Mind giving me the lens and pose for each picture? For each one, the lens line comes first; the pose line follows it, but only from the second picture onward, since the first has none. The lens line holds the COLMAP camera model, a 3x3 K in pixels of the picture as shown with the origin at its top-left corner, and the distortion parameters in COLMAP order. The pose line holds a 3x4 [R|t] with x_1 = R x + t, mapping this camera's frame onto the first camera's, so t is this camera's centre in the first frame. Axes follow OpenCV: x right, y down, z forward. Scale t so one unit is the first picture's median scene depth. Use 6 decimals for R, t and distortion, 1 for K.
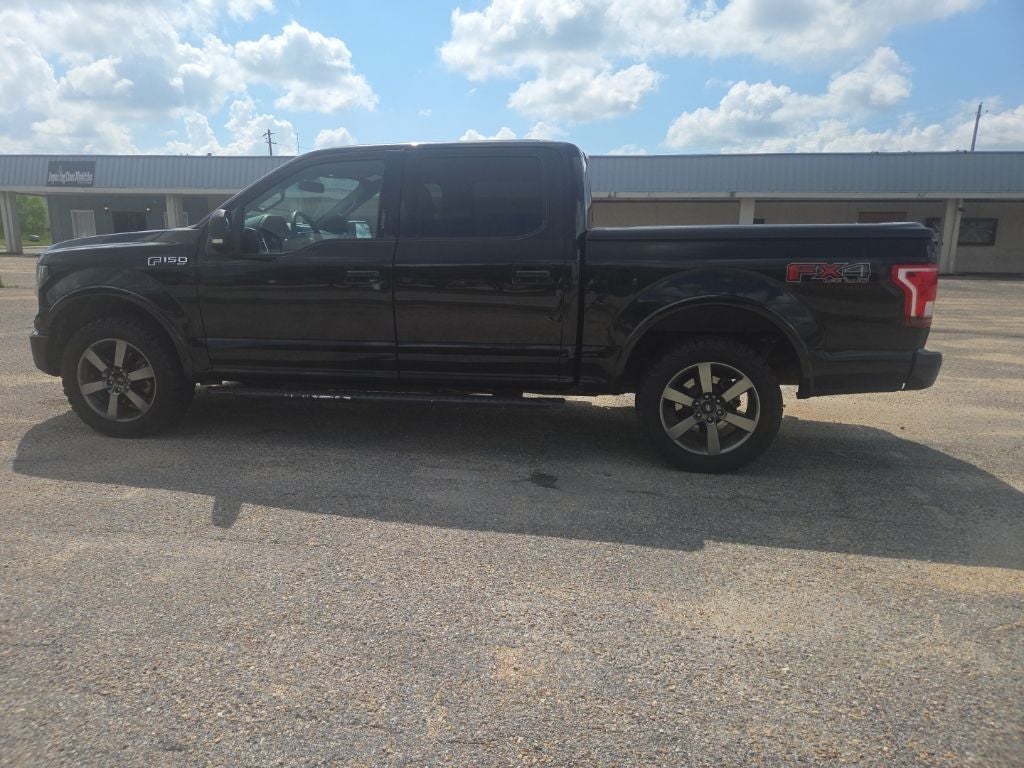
lens RADIAL K [[687.0, 0, 503.7], [0, 687.0, 374.9], [0, 0, 1]] dist [0.062405, -0.049473]
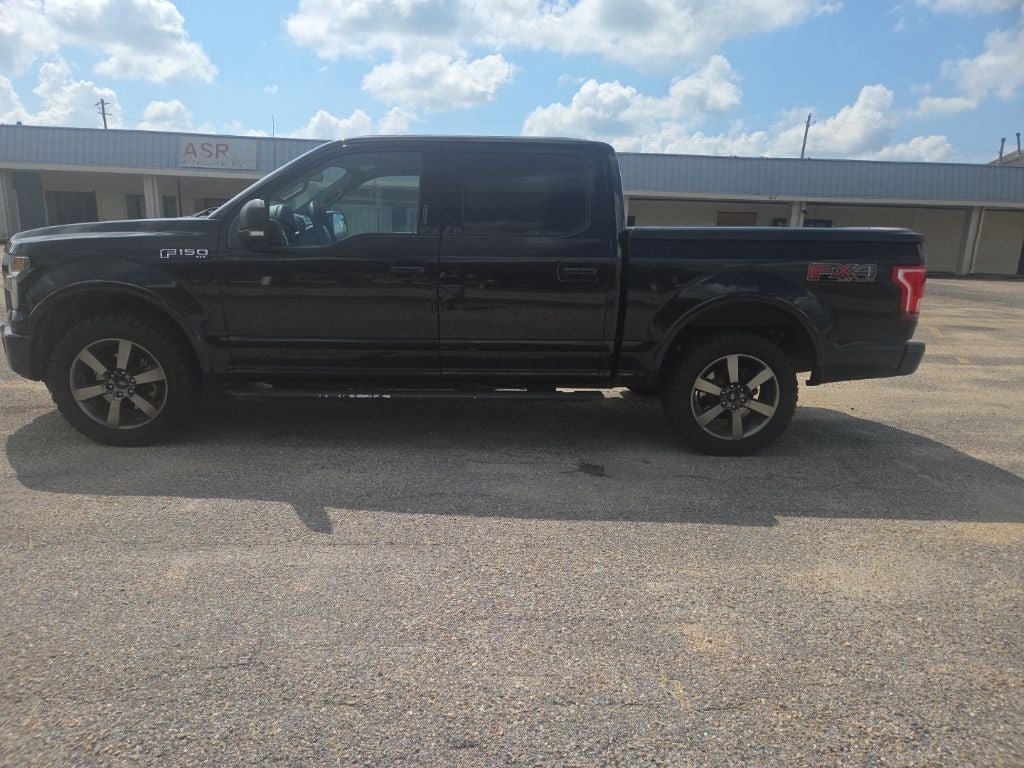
lens RADIAL K [[689.3, 0, 506.0], [0, 689.3, 390.9], [0, 0, 1]] dist [0.068628, -0.058609]
pose [[0.979157, -0.026215, 0.201406, -0.219923], [0.019322, 0.999161, 0.036111, -0.005853], [-0.202184, -0.031467, 0.978842, 0.003095]]
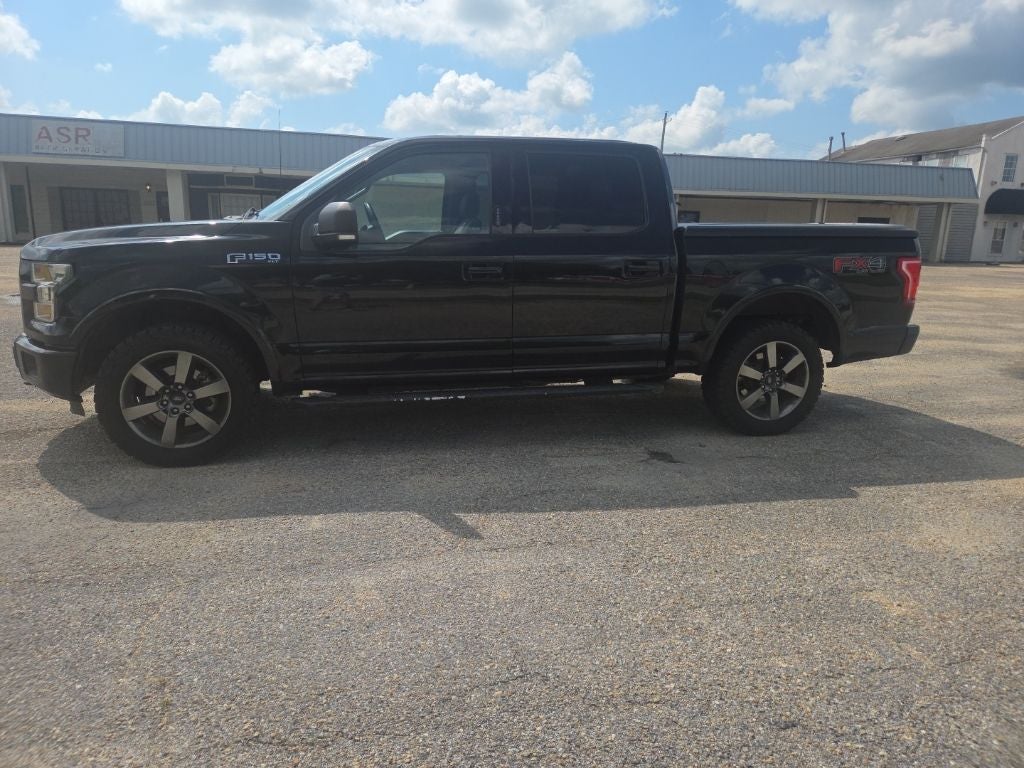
lens RADIAL K [[687.0, 0, 509.9], [0, 687.0, 379.4], [0, 0, 1]] dist [0.062405, -0.049473]
pose [[0.921730, -0.072954, 0.380908, -0.451060], [0.061079, 0.997198, 0.043190, -0.025182], [-0.382991, -0.016544, 0.923604, 0.065853]]
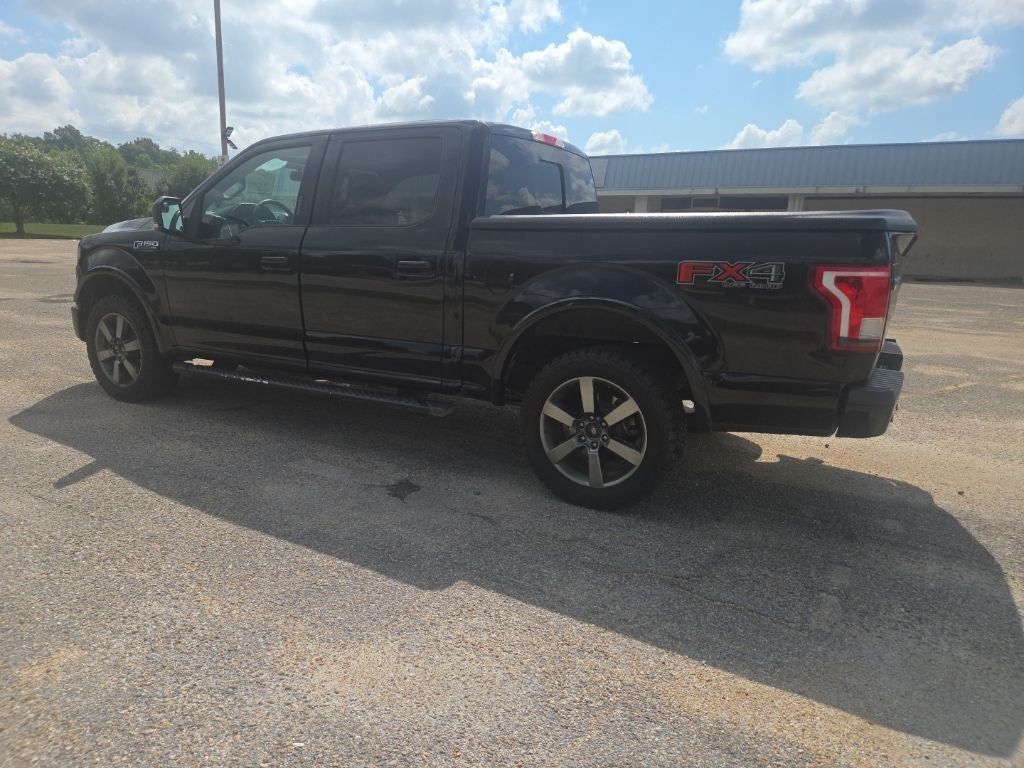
lens RADIAL K [[689.3, 0, 505.8], [0, 689.3, 382.8], [0, 0, 1]] dist [0.068628, -0.058609]
pose [[0.931738, 0.087273, -0.352488, 0.392946], [-0.084724, 0.996146, 0.022685, -0.016557], [0.353110, 0.008728, 0.935541, 0.142109]]
